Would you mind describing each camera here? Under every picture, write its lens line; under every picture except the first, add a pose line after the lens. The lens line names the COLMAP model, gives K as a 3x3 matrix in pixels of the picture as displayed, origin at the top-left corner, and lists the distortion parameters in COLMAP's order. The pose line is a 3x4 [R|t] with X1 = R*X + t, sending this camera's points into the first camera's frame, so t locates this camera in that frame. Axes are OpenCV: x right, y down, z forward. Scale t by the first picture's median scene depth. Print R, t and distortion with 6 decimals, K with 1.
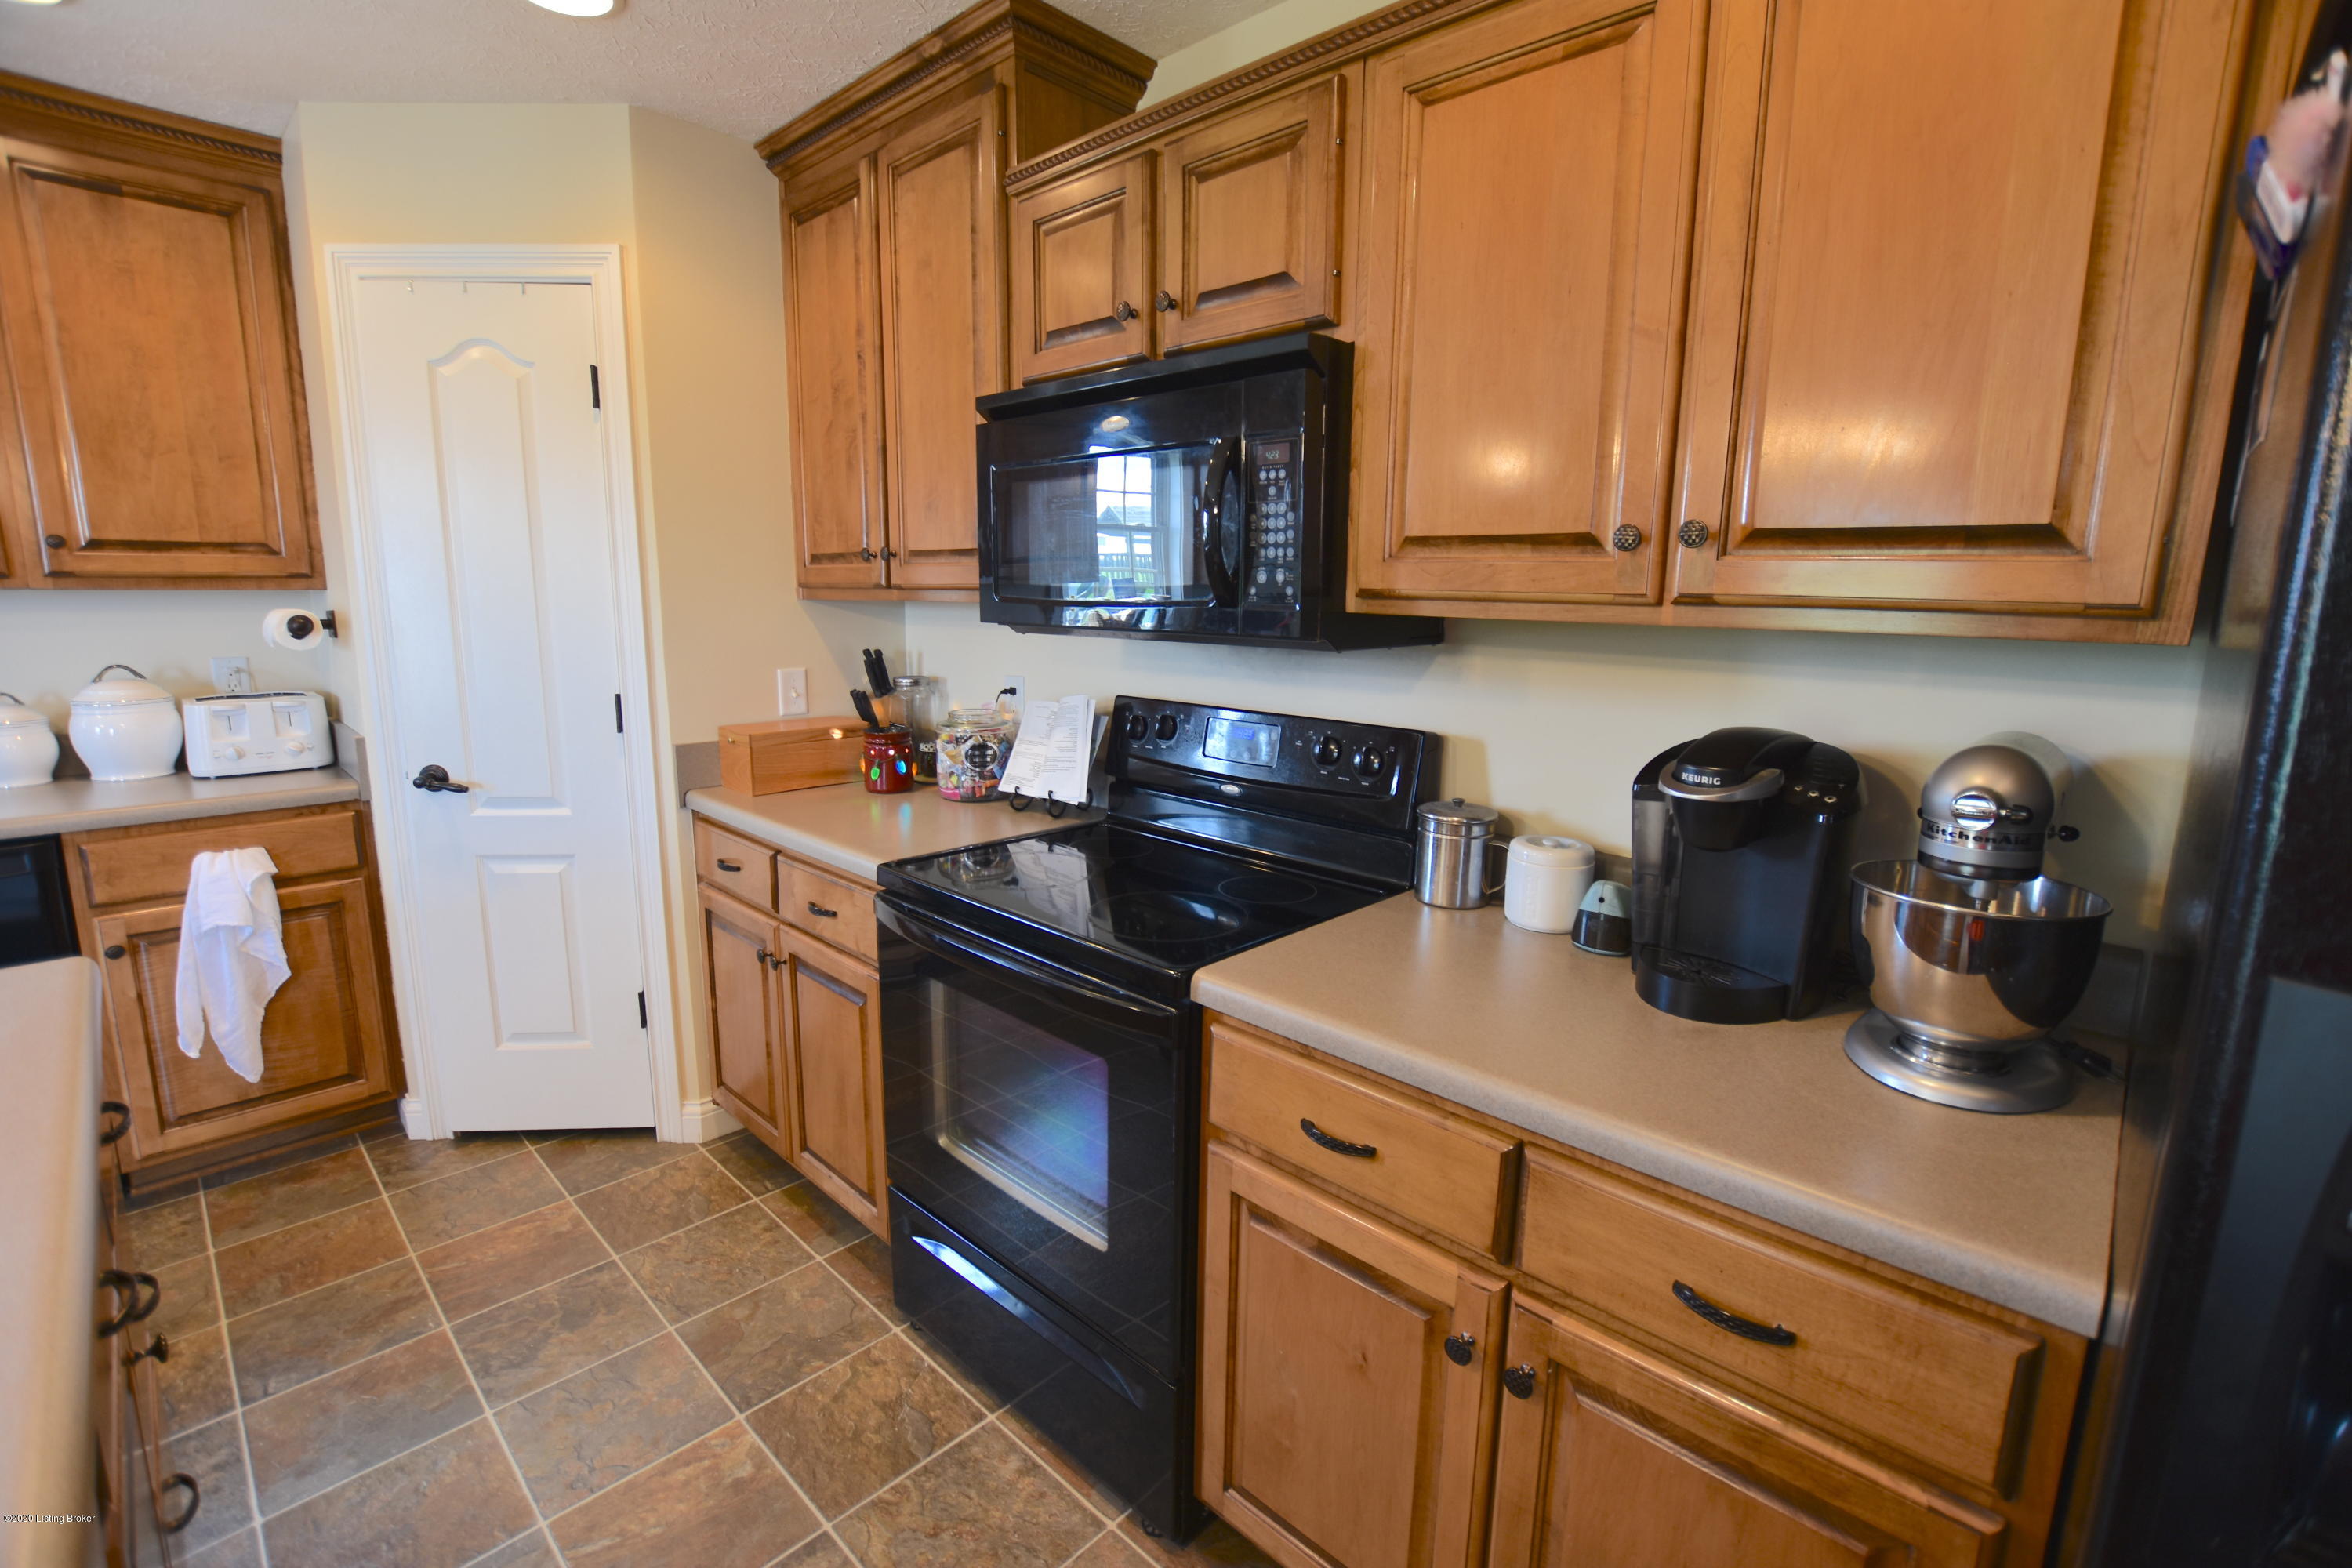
lens RADIAL K [[1036.3, 0, 1183.8], [0, 1036.3, 766.8], [0, 0, 1]] dist [-0.030783, 0.003706]
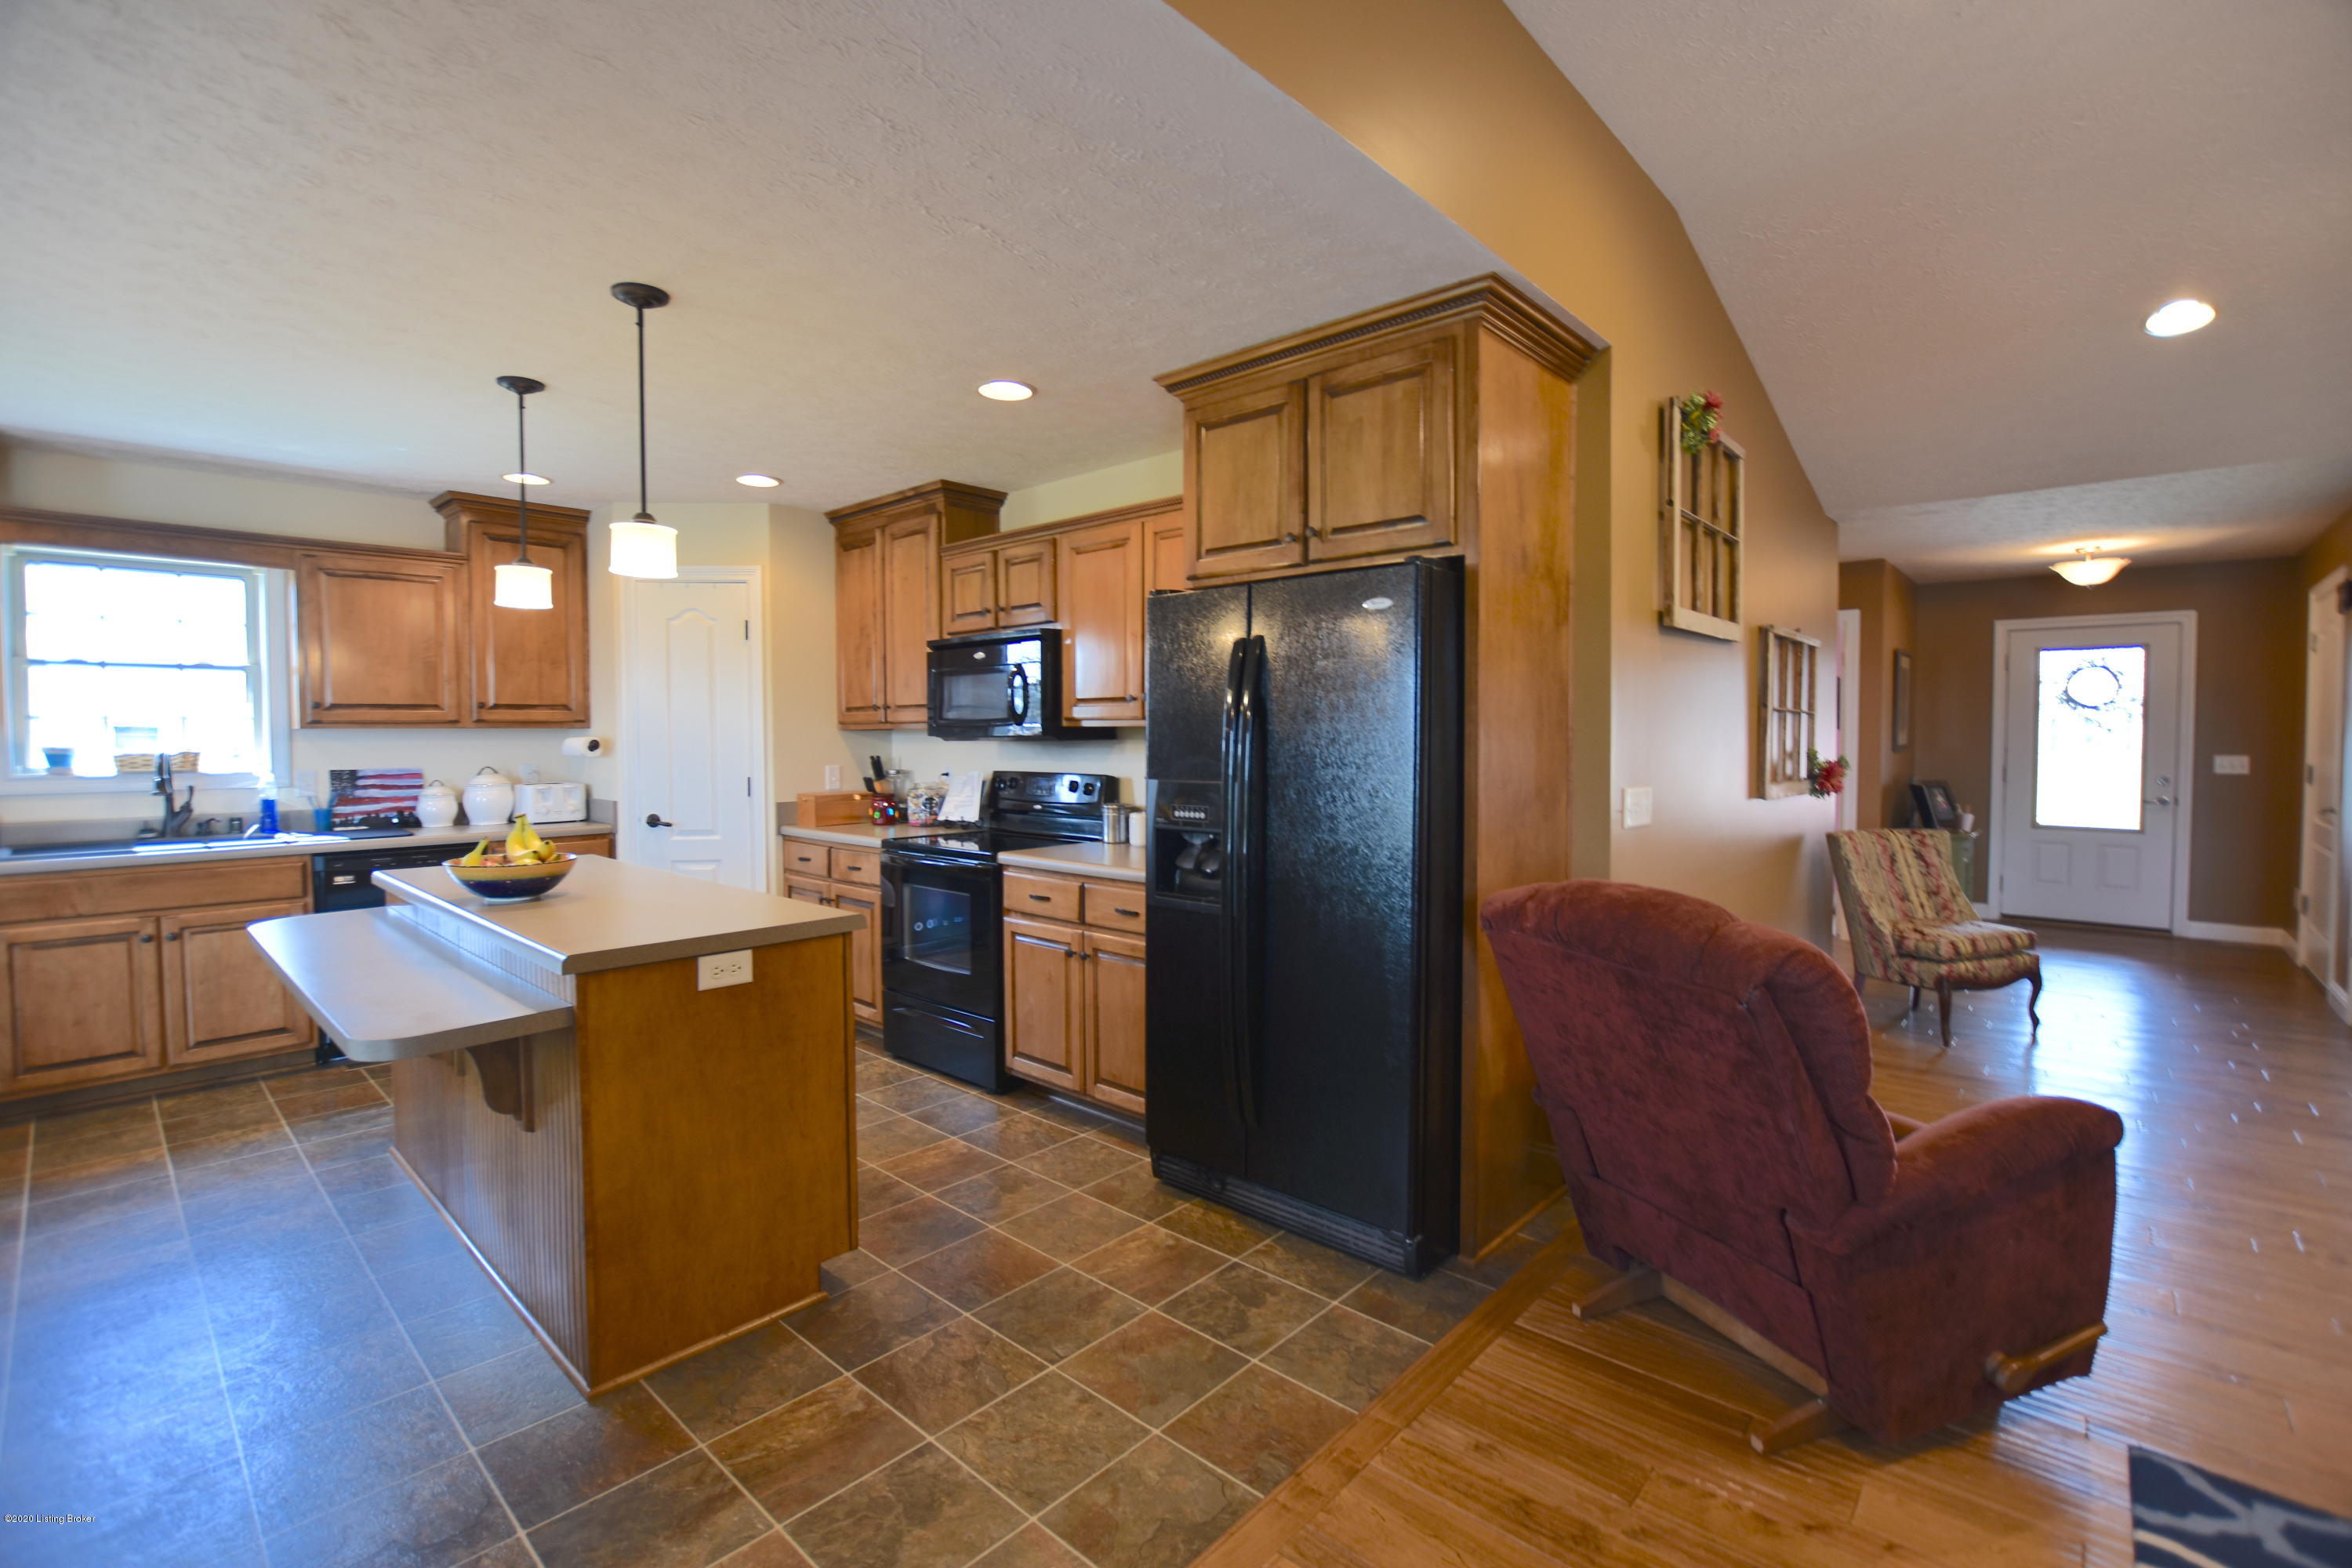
lens RADIAL K [[1036.3, 0, 1183.8], [0, 1036.3, 766.8], [0, 0, 1]] dist [-0.030783, 0.003706]
pose [[0.999548, -0.017432, 0.024507, 0.264595], [0.020608, 0.990494, -0.136003, 0.212543], [-0.021903, 0.136446, 0.990405, -1.077073]]
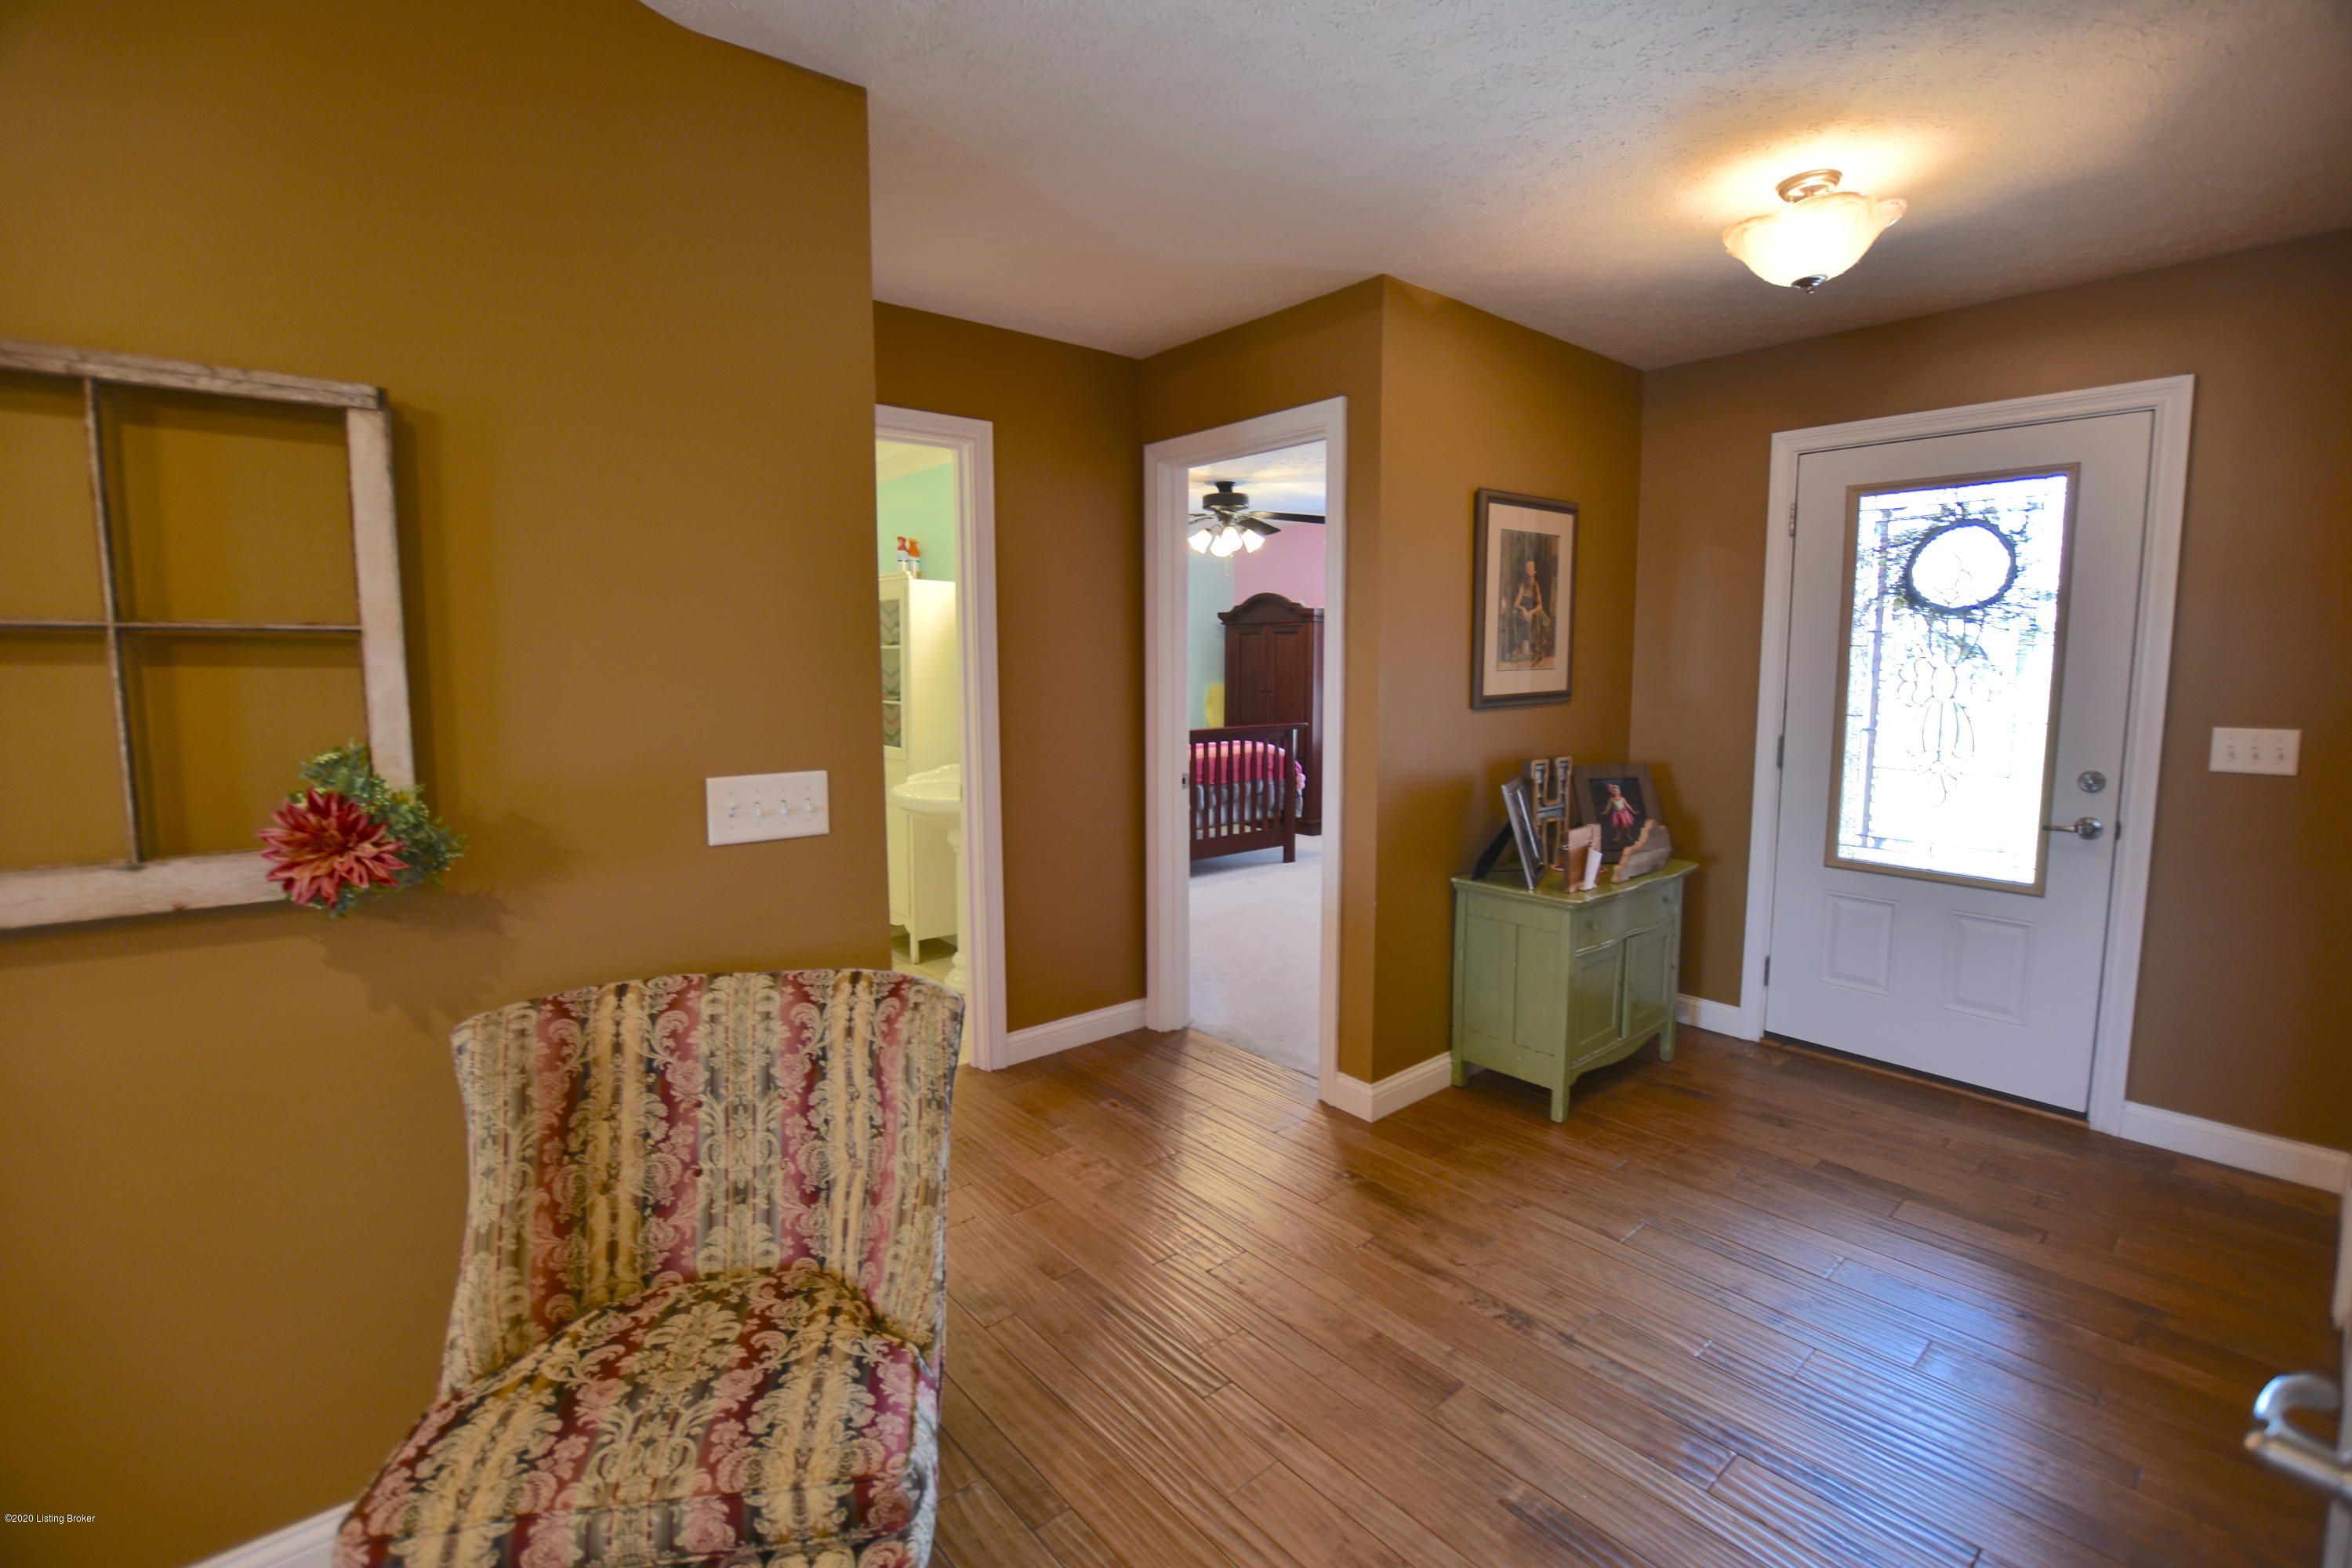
lens RADIAL K [[1036.3, 0, 1183.8], [0, 1036.3, 766.8], [0, 0, 1]] dist [-0.030783, 0.003706]
pose [[0.994353, -0.007005, -0.105887, 2.157125], [0.000409, 0.998065, -0.062181, -0.024011], [0.106118, 0.061786, 0.992432, 0.365056]]
